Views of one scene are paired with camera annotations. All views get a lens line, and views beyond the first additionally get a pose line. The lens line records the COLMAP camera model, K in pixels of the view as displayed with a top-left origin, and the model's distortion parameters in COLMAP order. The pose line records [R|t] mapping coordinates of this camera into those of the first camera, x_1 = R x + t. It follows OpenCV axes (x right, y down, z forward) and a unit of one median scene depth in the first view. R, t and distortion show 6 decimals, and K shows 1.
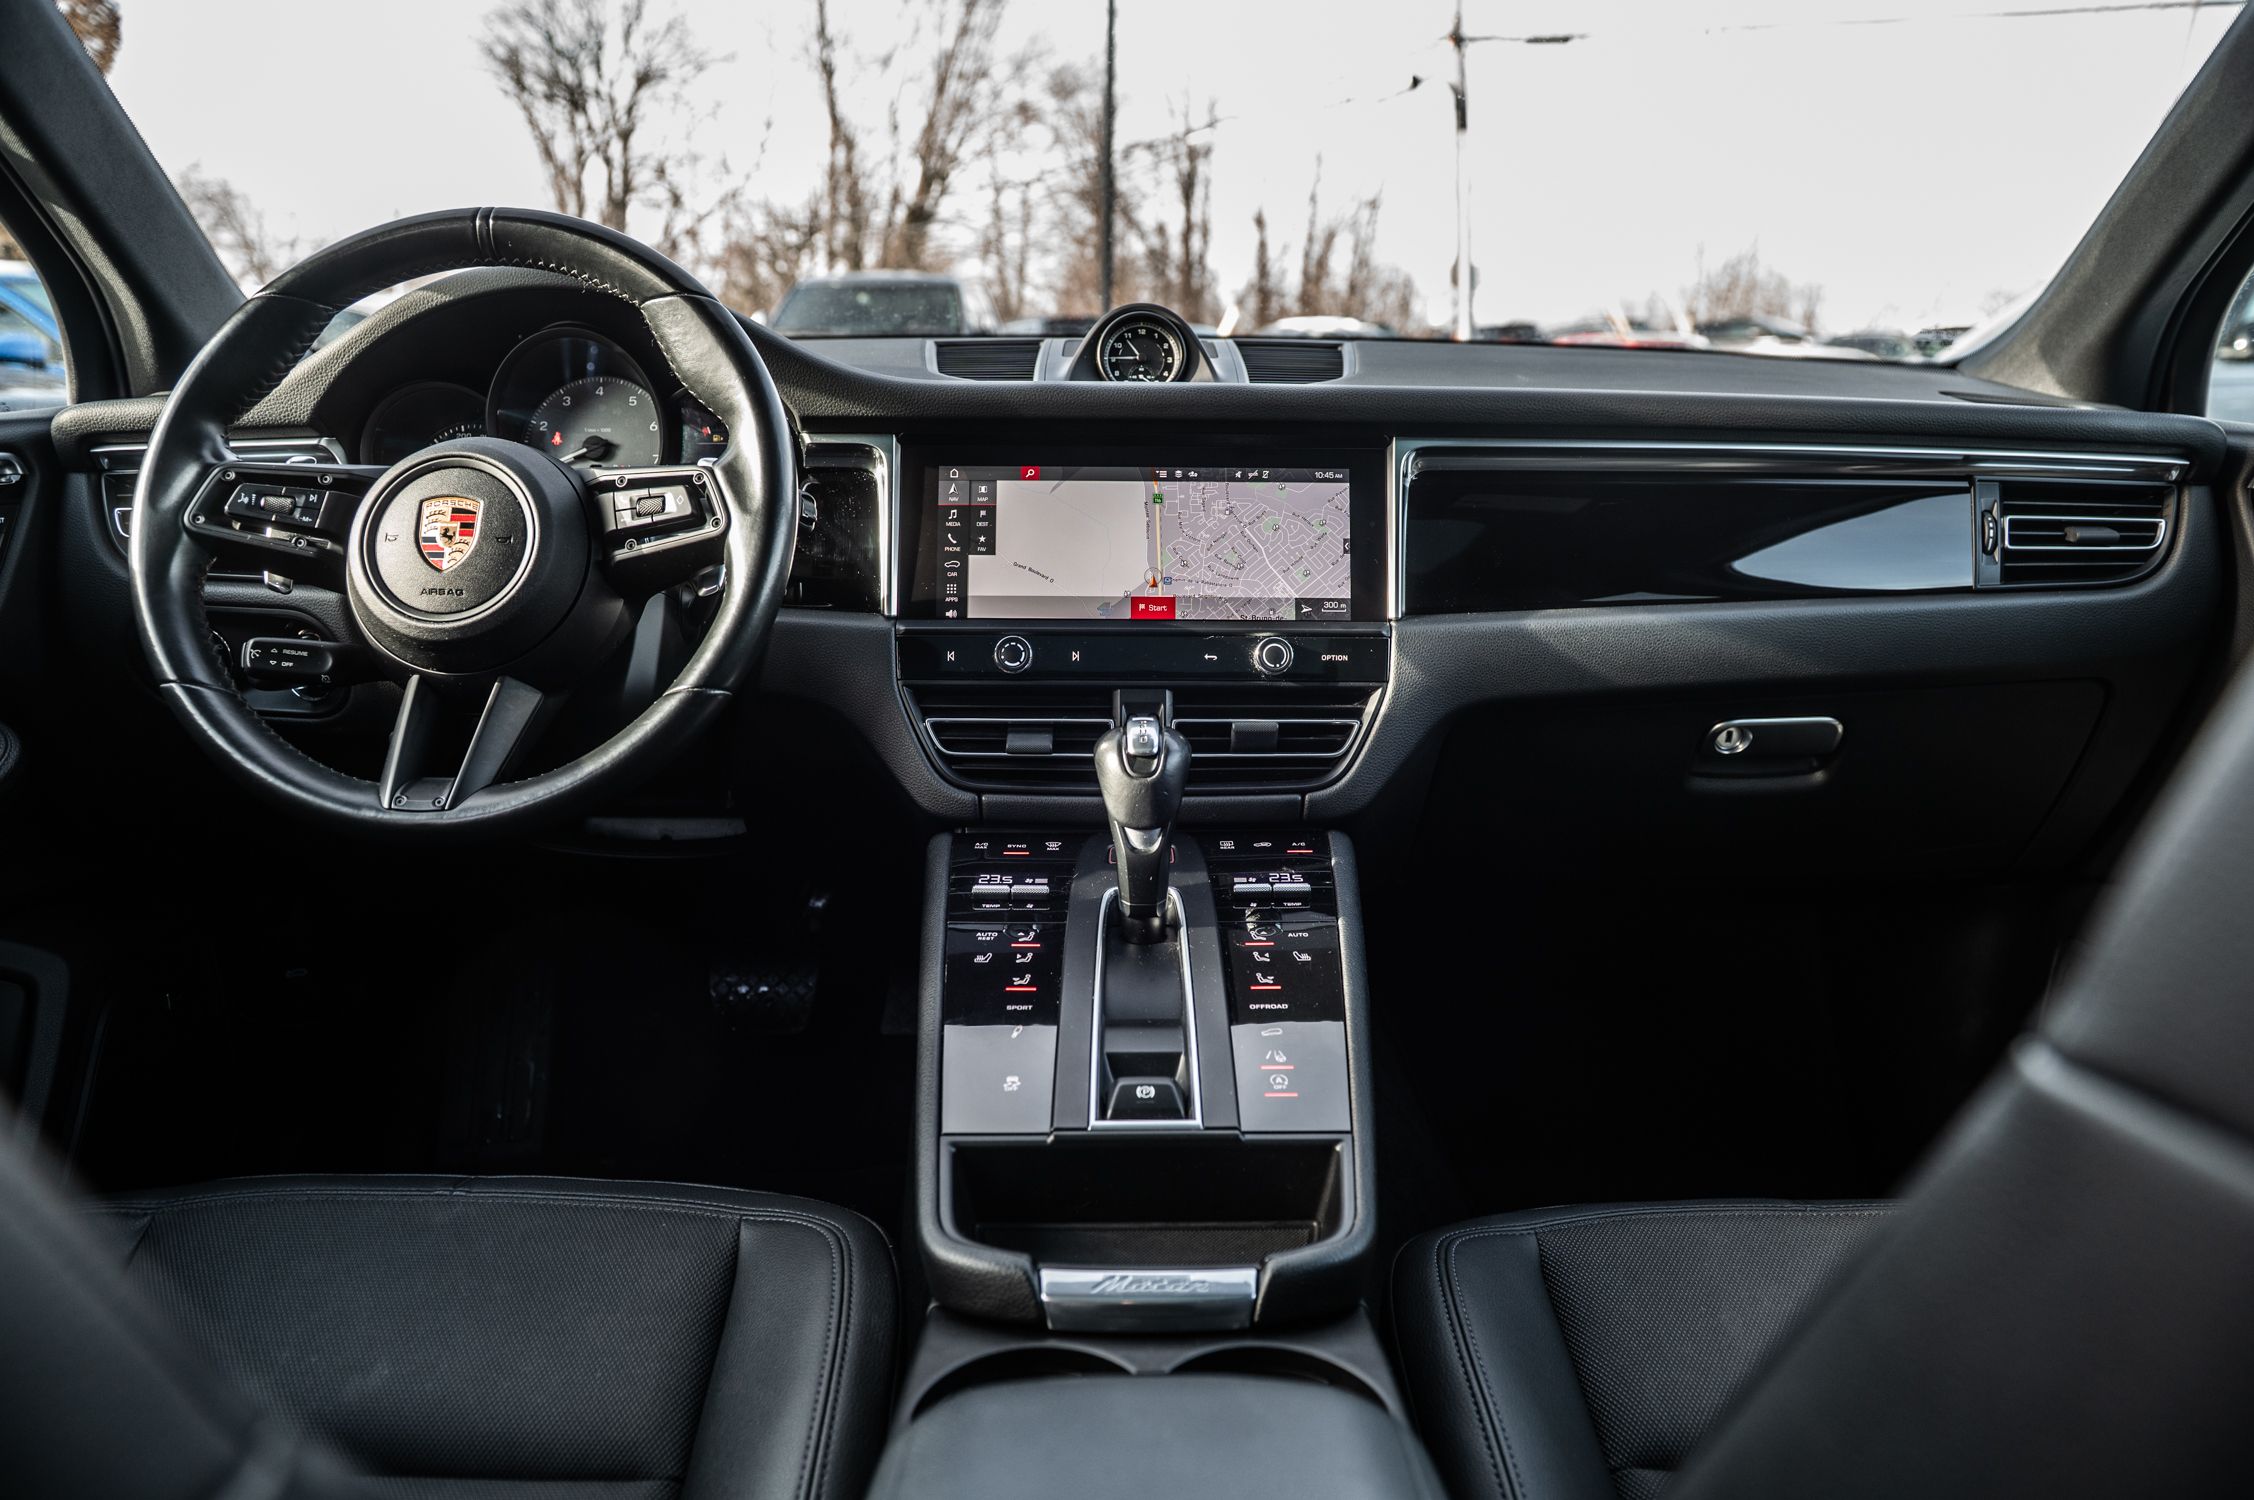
lens RADIAL K [[1549.9, 0, 1131.5], [0, 1549.9, 736.3], [0, 0, 1]] dist [-0.061768, 0.001397]
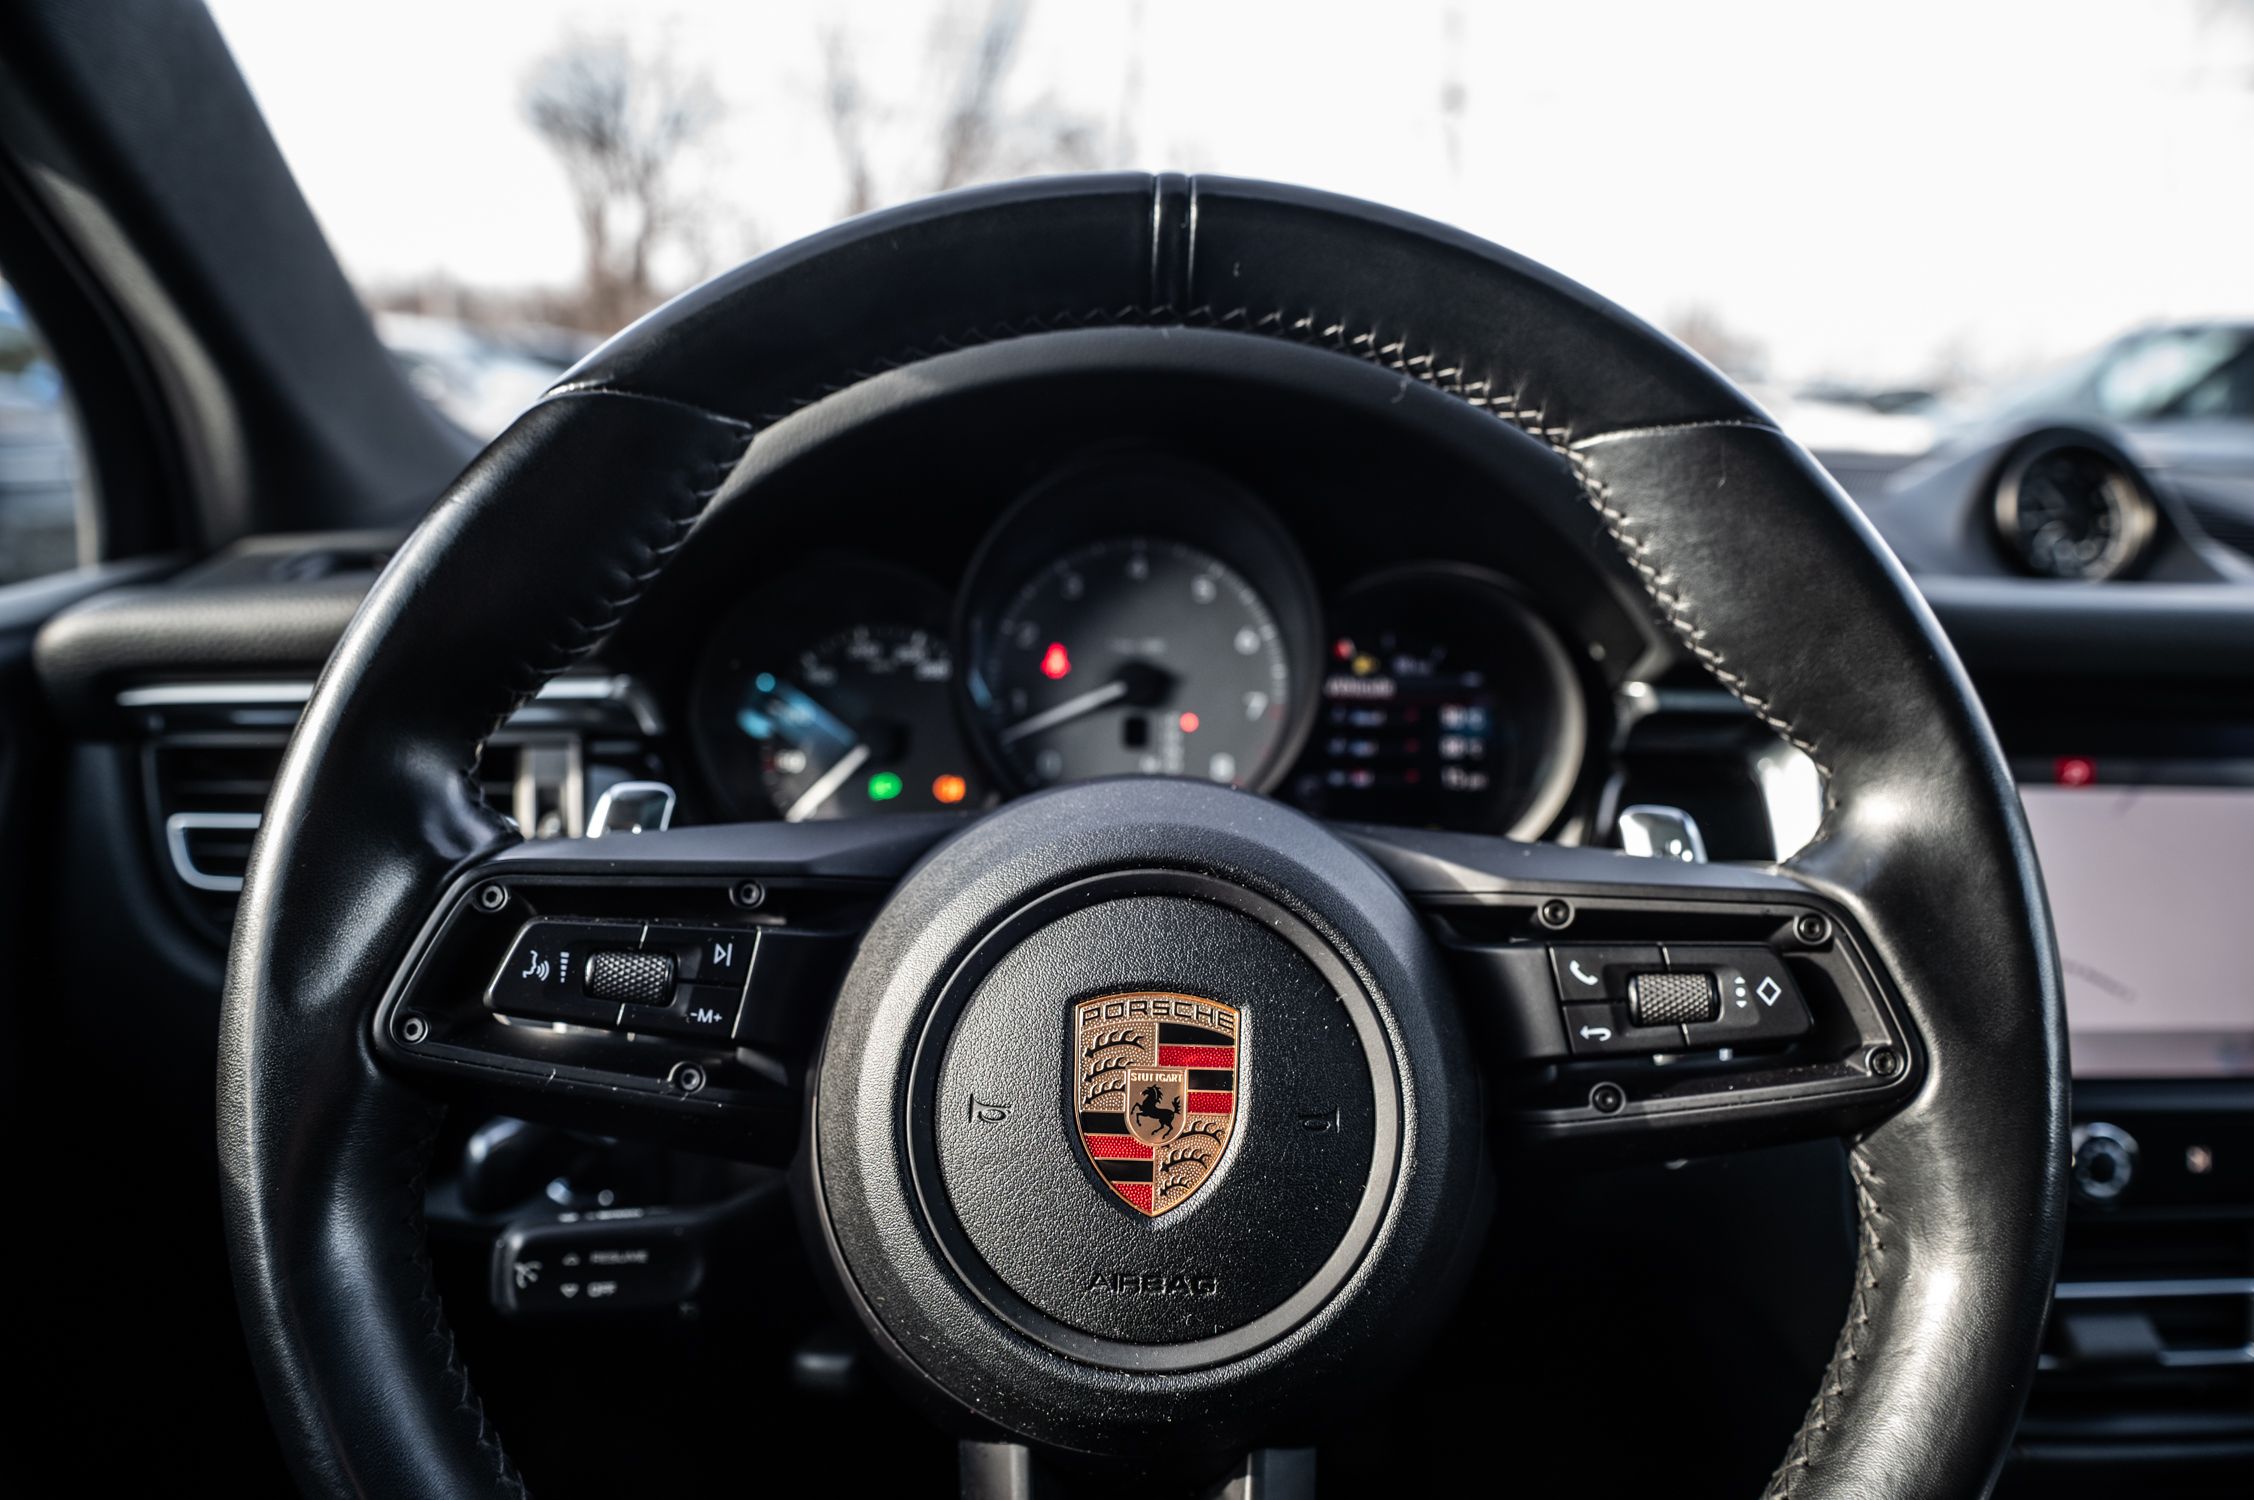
lens RADIAL K [[1467.0, 0, 1129.5], [0, 1467.0, 739.7], [0, 0, 1]] dist [-0.084902, 0.023209]
pose [[0.999922, 0.012145, 0.002905, -0.391416], [-0.012112, 0.999863, -0.011294, -0.181732], [-0.003042, 0.011258, 0.999932, 0.574909]]
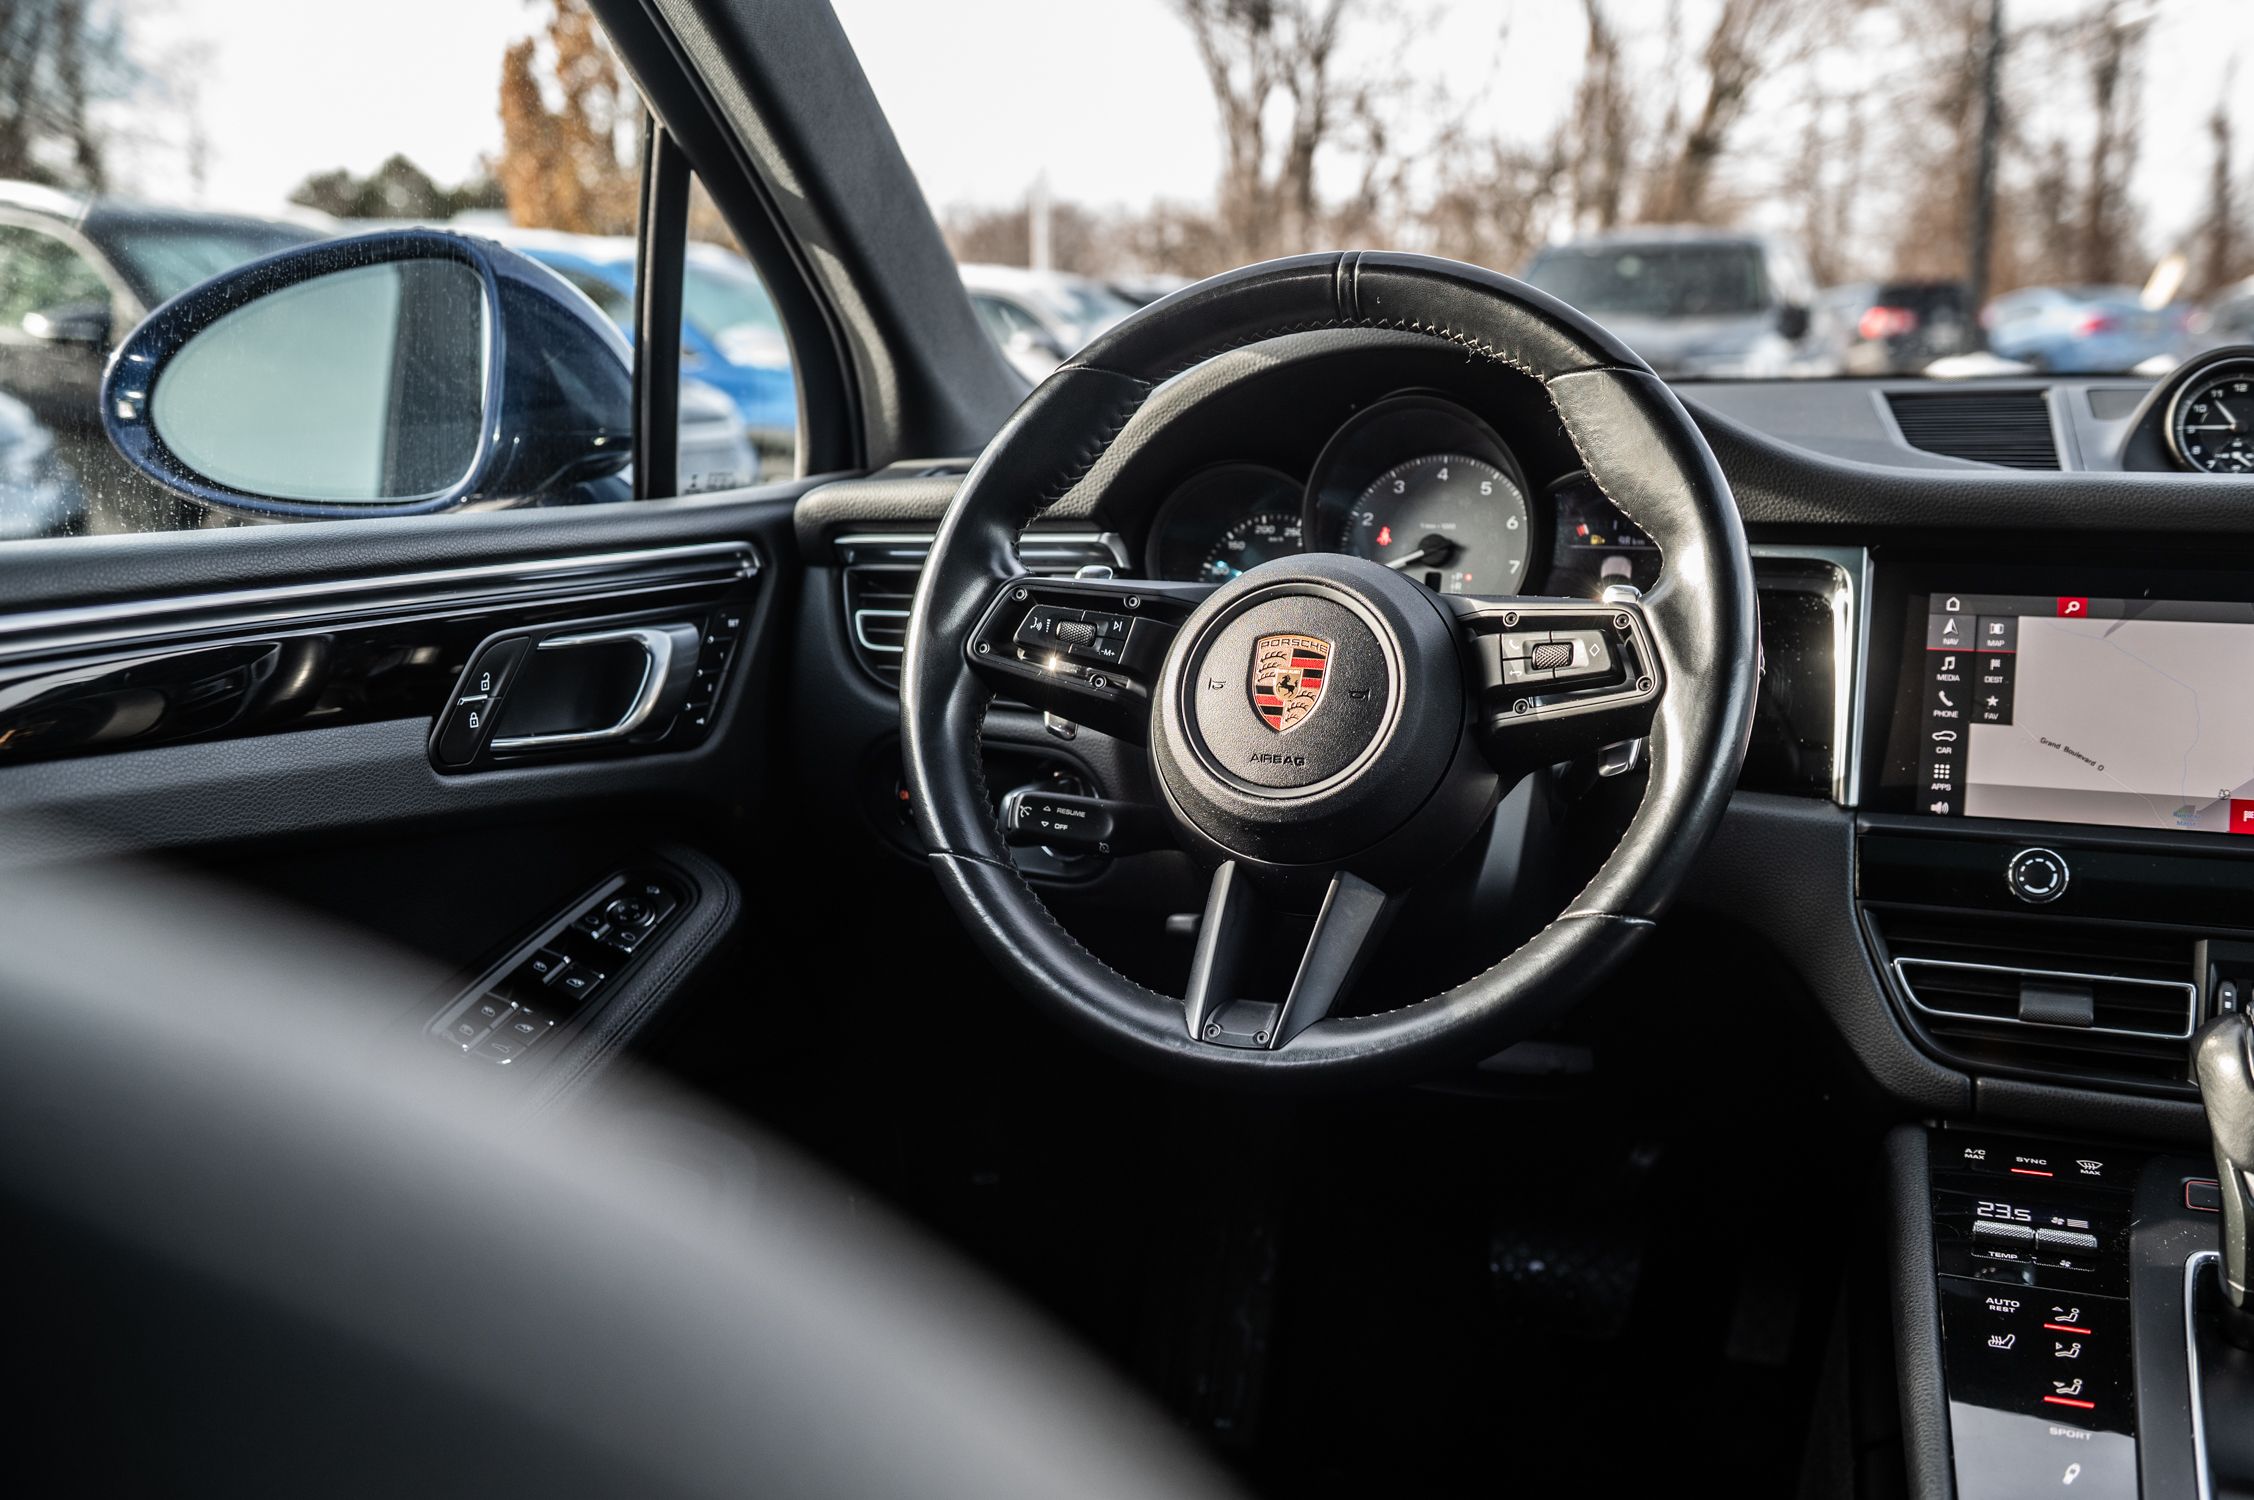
lens RADIAL K [[2083.9, 0, 1156.3], [0, 2083.9, 747.1], [0, 0, 1]] dist [-0.001749, 0.003728]
pose [[0.928746, 0.052703, -0.366952, -0.105876], [-0.070564, 0.996878, -0.035421, -0.050644], [0.363940, 0.058791, 0.929565, 0.005186]]
